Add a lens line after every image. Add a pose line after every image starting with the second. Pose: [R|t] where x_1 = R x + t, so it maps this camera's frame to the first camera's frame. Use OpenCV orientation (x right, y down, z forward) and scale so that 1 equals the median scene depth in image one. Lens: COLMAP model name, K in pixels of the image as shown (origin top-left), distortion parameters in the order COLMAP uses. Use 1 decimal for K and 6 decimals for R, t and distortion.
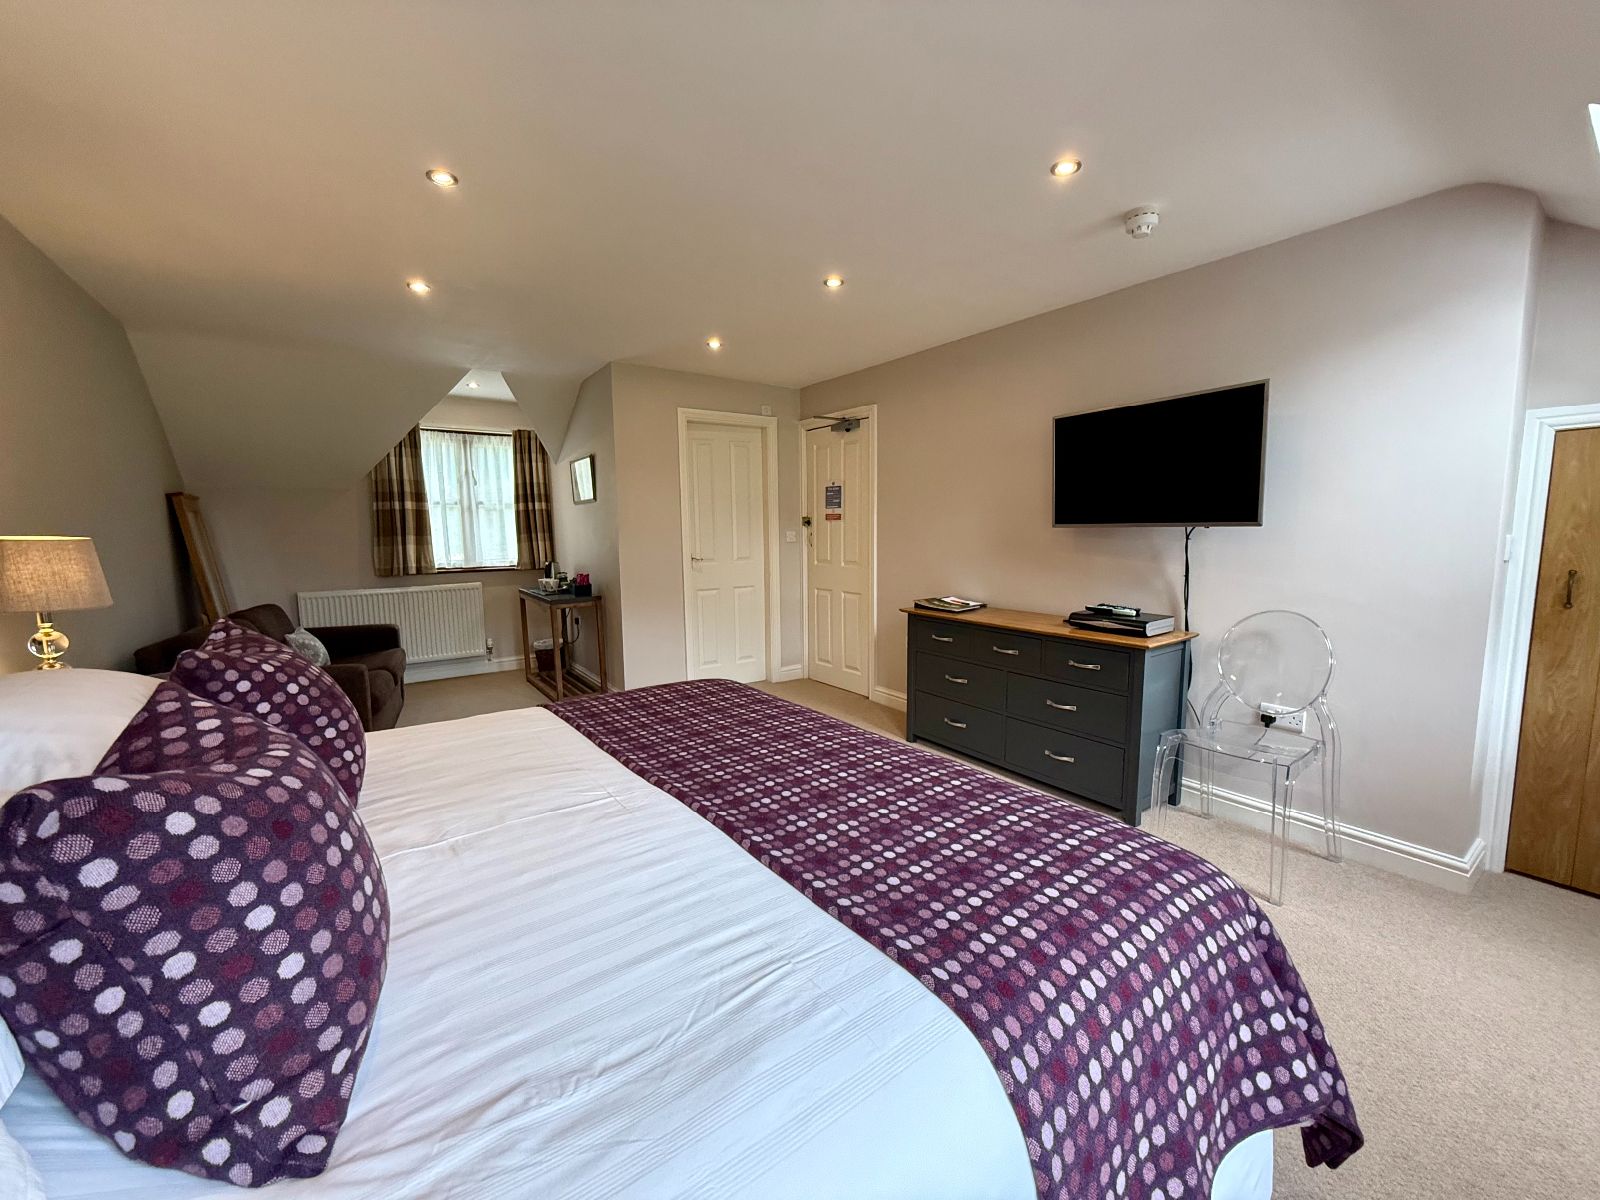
lens RADIAL K [[638.9, 0, 800.0], [0, 638.9, 600.0], [0, 0, 1]] dist [0.002298, -0.000850]
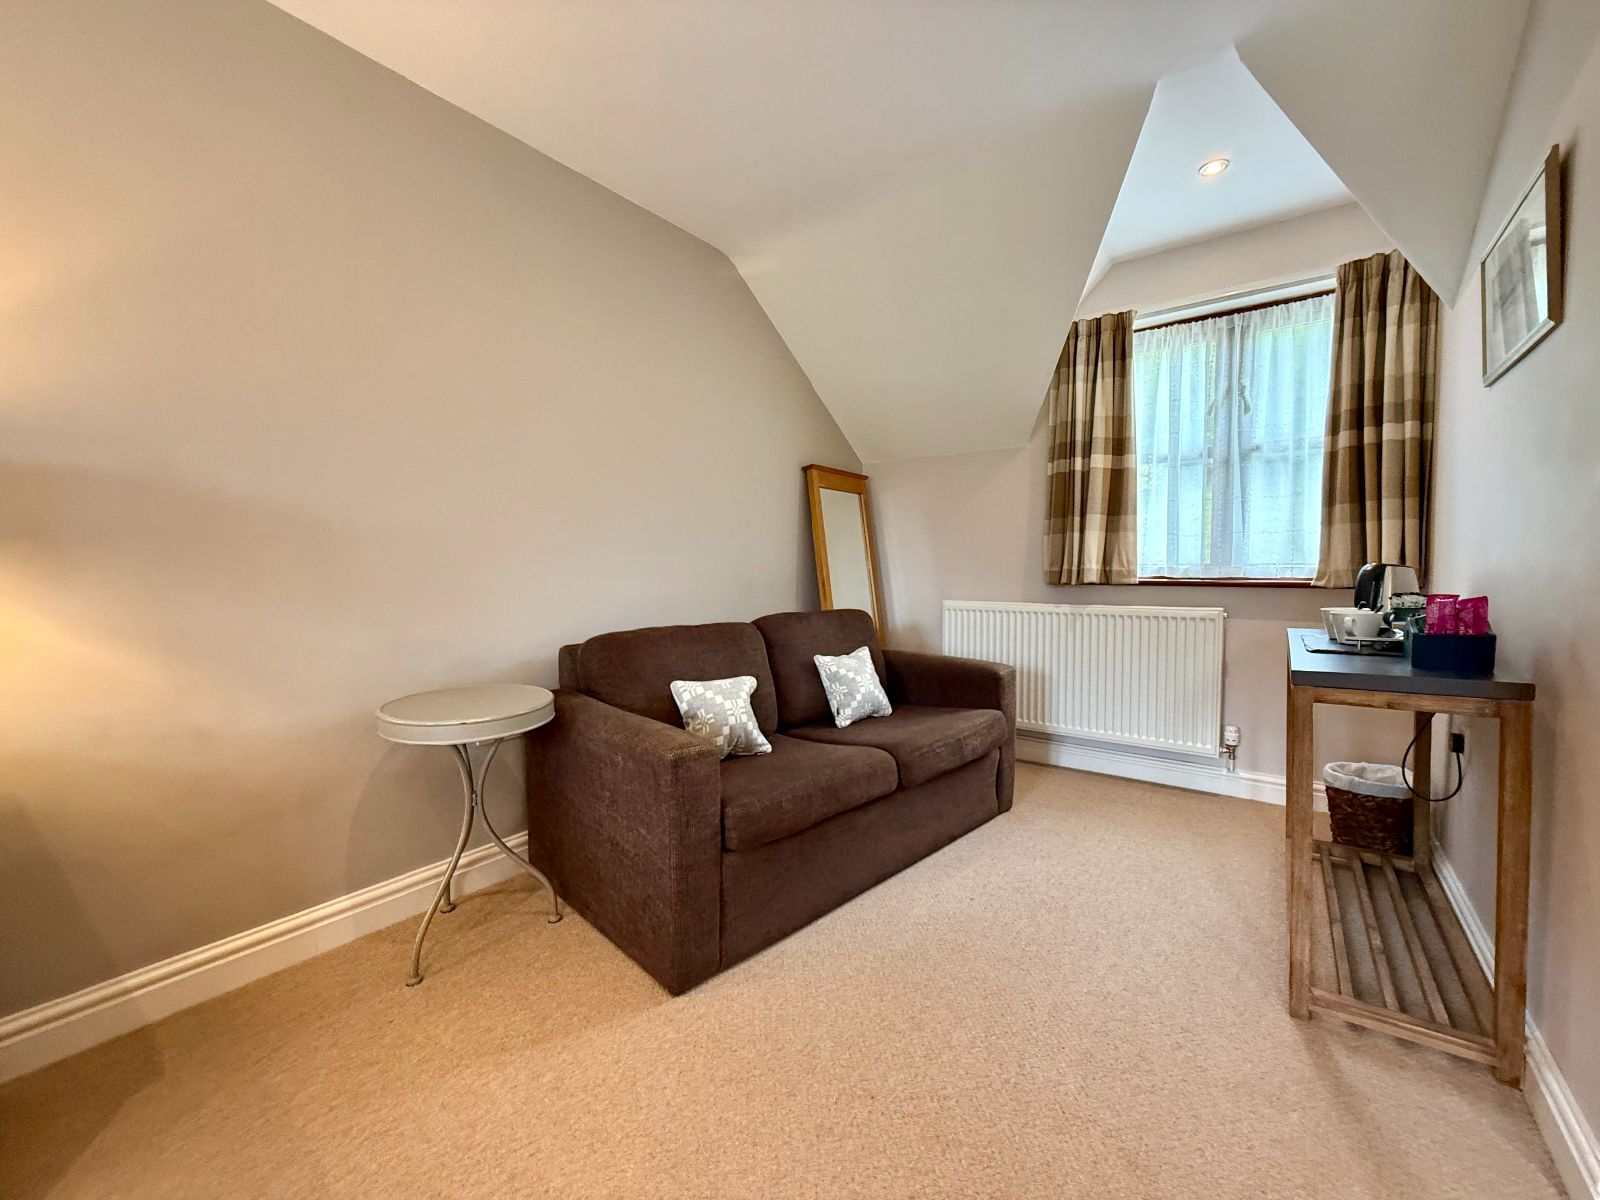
lens RADIAL K [[638.9, 0, 800.0], [0, 638.9, 600.0], [0, 0, 1]] dist [0.002298, -0.000850]
pose [[0.316760, 0.060719, -0.946560, -0.141244], [-0.106133, 0.993951, 0.028242, -0.013411], [0.942549, 0.091515, 0.321288, 0.539140]]
